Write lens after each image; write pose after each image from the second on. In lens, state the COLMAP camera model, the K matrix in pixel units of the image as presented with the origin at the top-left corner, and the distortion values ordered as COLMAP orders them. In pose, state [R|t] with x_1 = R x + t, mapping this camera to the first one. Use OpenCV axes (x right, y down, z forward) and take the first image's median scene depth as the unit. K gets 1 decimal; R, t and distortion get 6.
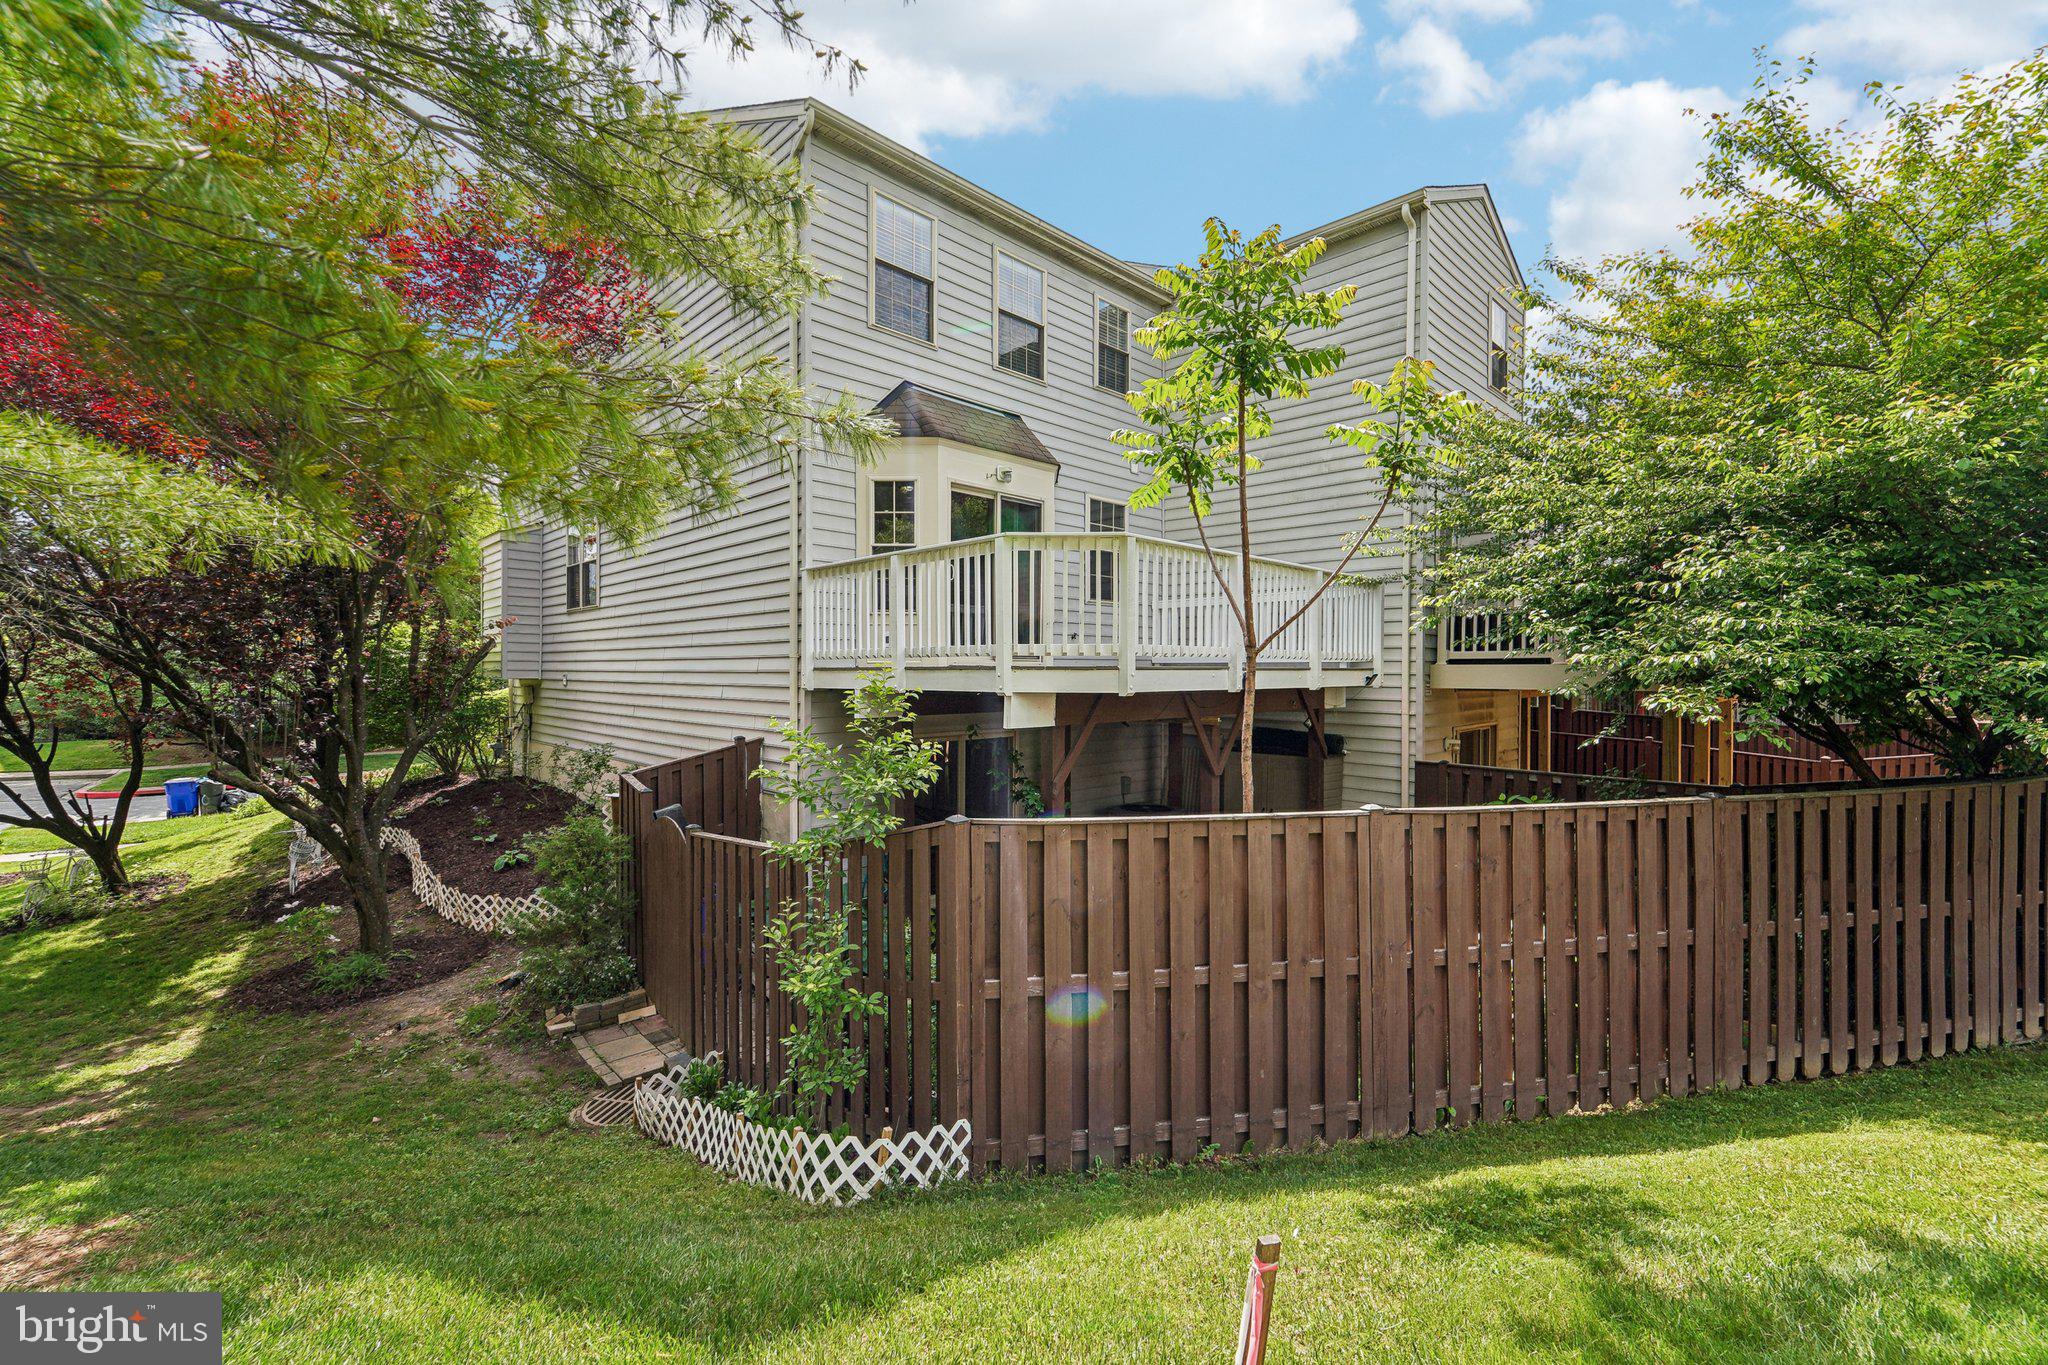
lens RADIAL K [[842.1, 0, 1021.9], [0, 842.1, 673.8], [0, 0, 1]] dist [-0.001450, -0.000204]
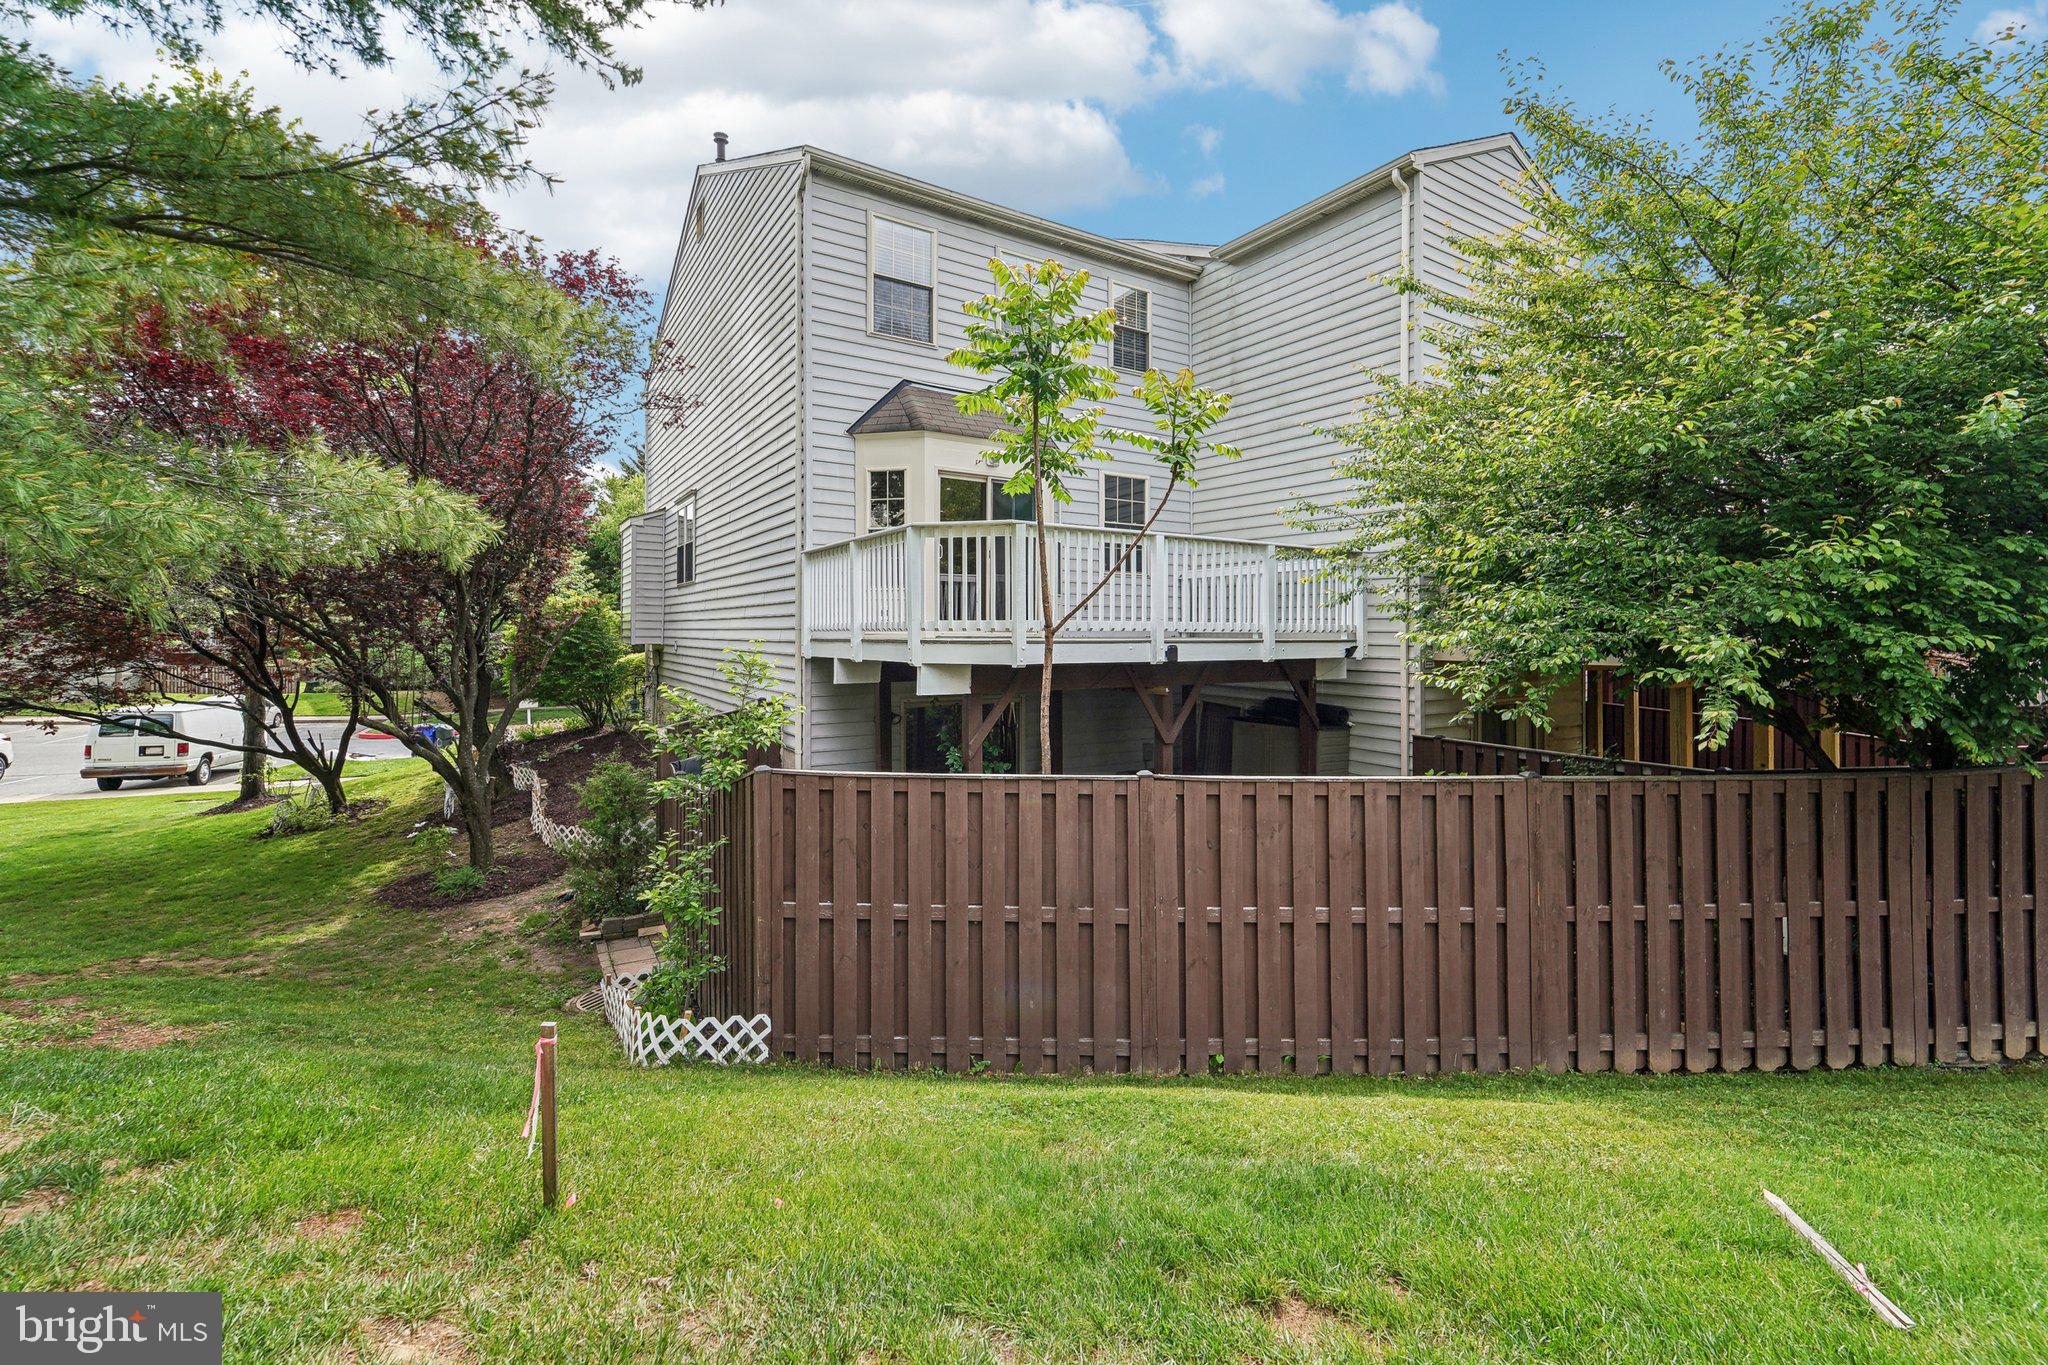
lens RADIAL K [[842.1, 0, 998.7], [0, 842.1, 625.9], [0, 0, 1]] dist [-0.001450, -0.000204]
pose [[0.978490, -0.000271, -0.206294, 0.235869], [-0.002578, 0.999905, -0.013541, -0.009477], [0.206278, 0.013781, 0.978396, -0.062553]]
